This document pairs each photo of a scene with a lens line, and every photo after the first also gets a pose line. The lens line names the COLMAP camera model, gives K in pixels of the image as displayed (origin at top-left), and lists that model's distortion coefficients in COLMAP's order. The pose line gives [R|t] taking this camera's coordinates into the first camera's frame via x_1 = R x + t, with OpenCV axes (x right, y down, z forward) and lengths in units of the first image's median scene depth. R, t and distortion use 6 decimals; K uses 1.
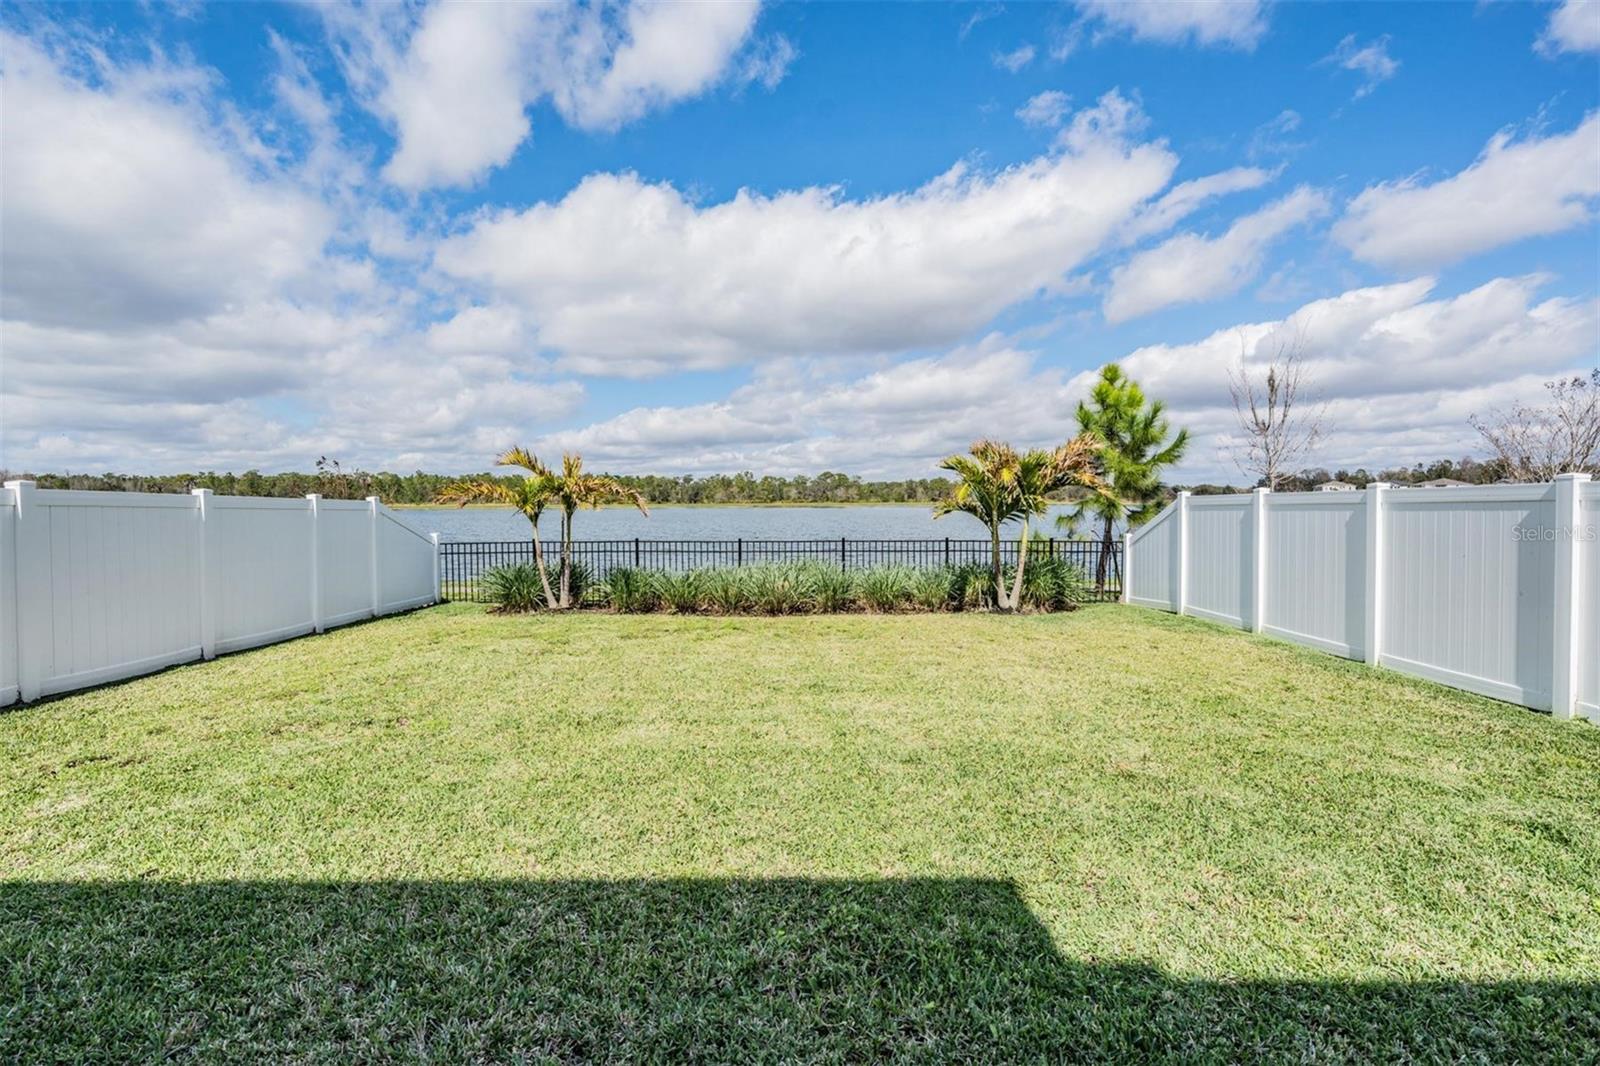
lens RADIAL K [[748.8, 0, 799.0], [0, 748.8, 495.5], [0, 0, 1]] dist [-0.000242, -0.000388]
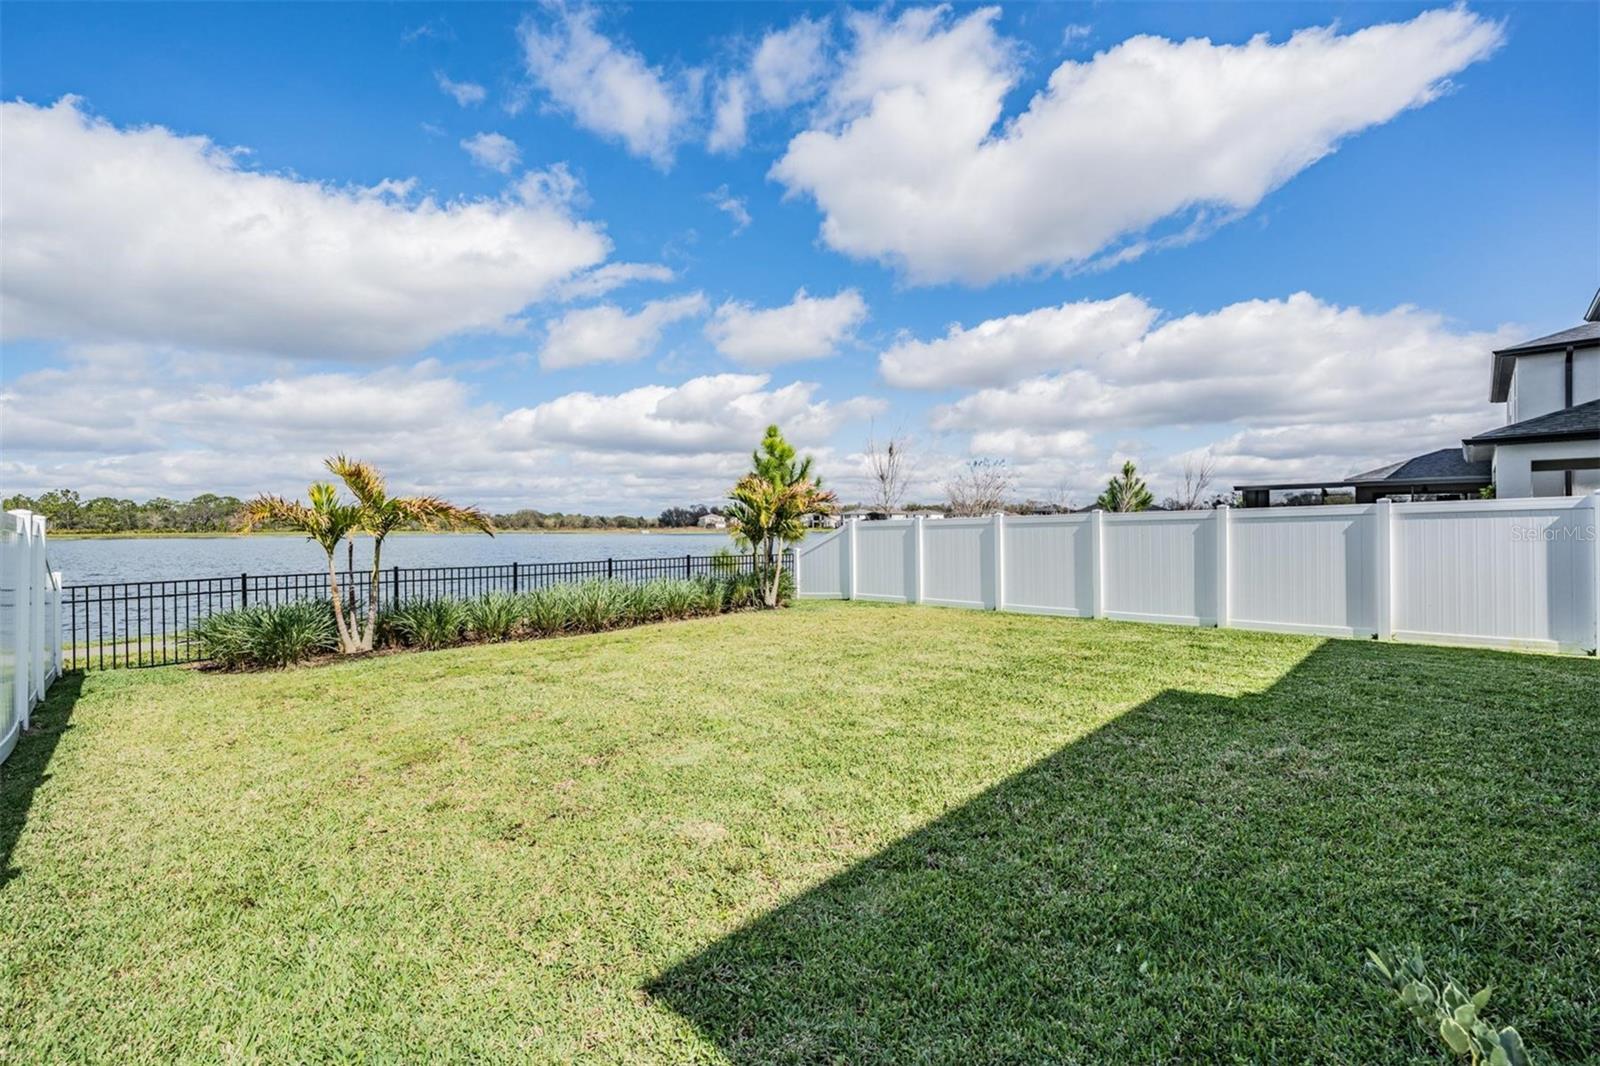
lens RADIAL K [[708.2, 0, 796.0], [0, 708.2, 523.4], [0, 0, 1]] dist [0.000538, -0.000274]
pose [[0.678544, 0.003934, 0.734549, -0.106913], [-0.001560, 0.999991, -0.003915, 0.001956], [-0.734558, 0.001511, 0.678544, 0.021434]]
